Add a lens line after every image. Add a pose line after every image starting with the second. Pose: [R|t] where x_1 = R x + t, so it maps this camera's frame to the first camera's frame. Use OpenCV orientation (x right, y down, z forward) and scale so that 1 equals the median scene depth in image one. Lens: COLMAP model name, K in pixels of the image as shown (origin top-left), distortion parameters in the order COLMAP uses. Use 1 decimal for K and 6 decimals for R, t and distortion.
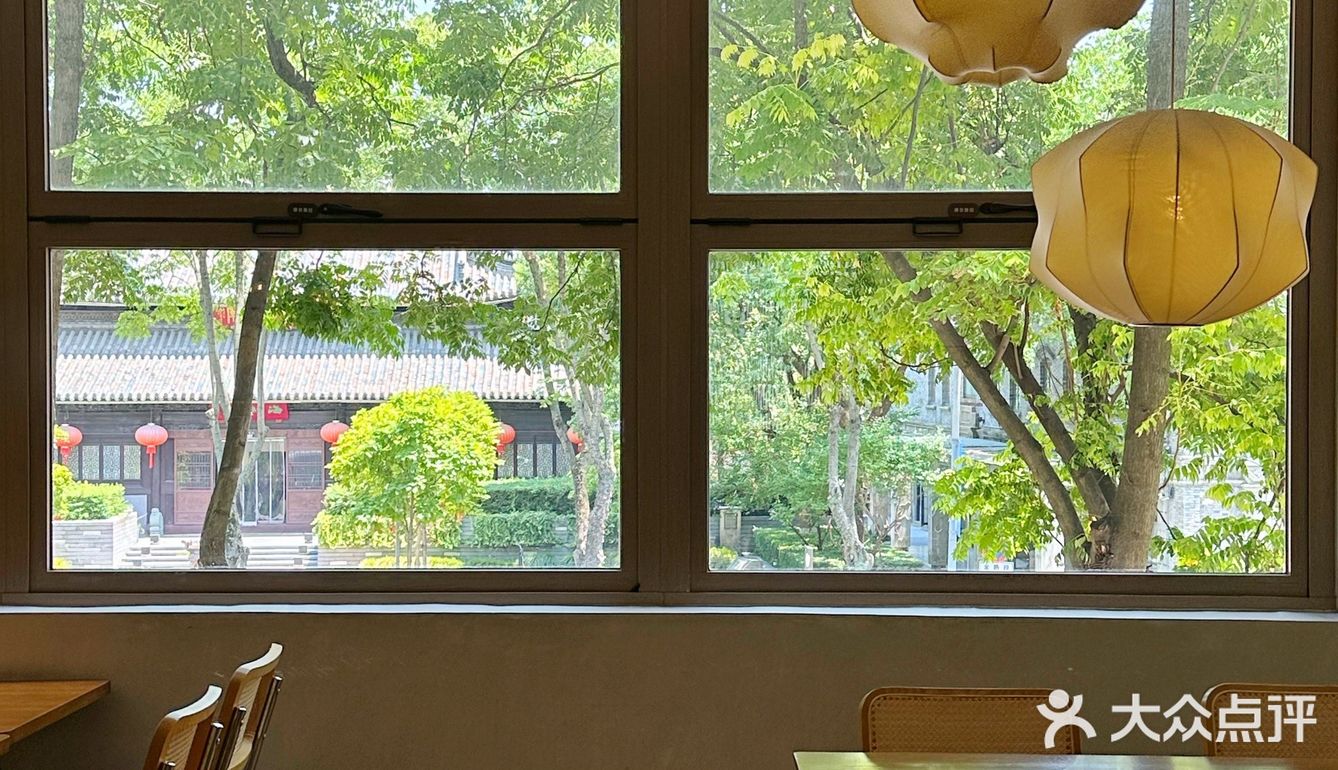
lens RADIAL K [[1721.0, 0, 669.0], [0, 1721.0, 415.3], [0, 0, 1]] dist [0.076589, 0.017253]
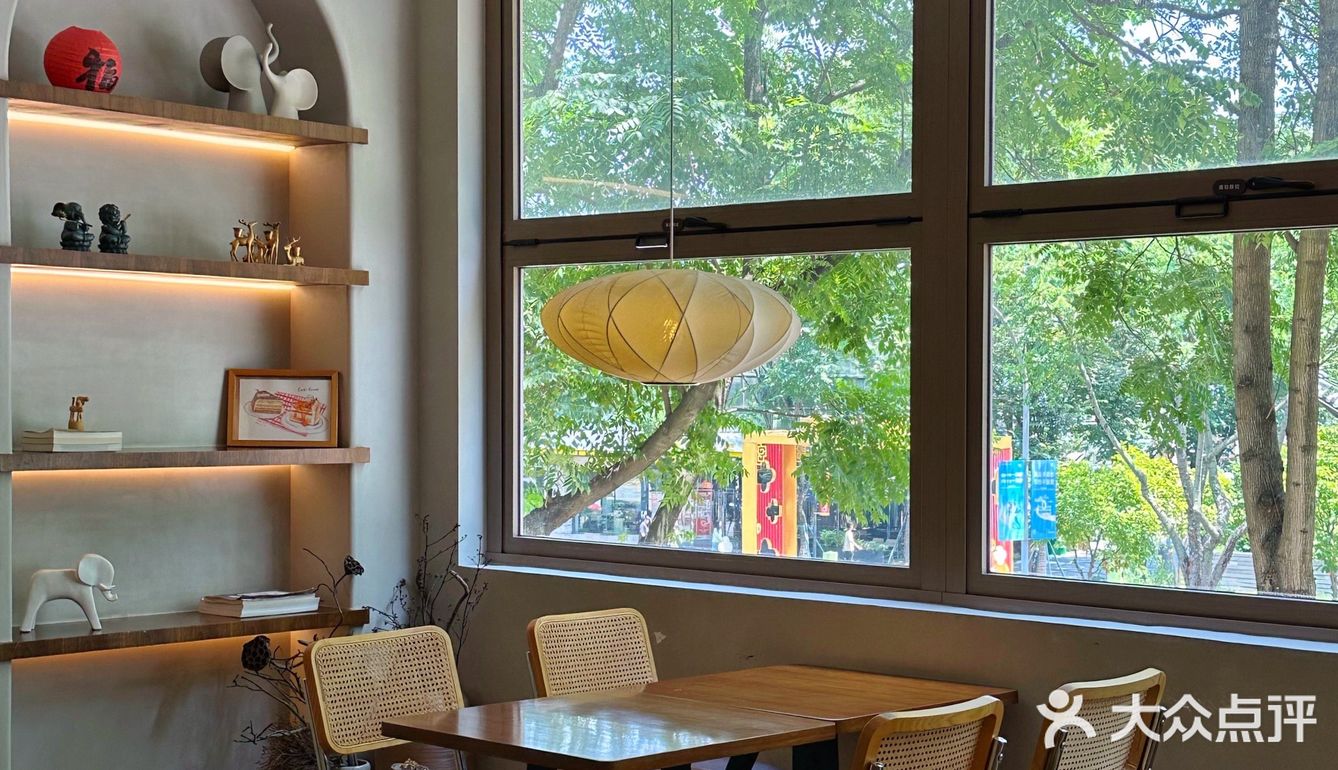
lens RADIAL K [[2113.1, 0, 669.0], [0, 2113.1, 385.0], [0, 0, 1]] dist [0.231391, 0.014960]
pose [[0.736111, 0.004255, -0.676847, 0.703375], [-0.016461, 0.999797, -0.011616, 0.000638], [0.676661, 0.019693, 0.736032, -0.006997]]
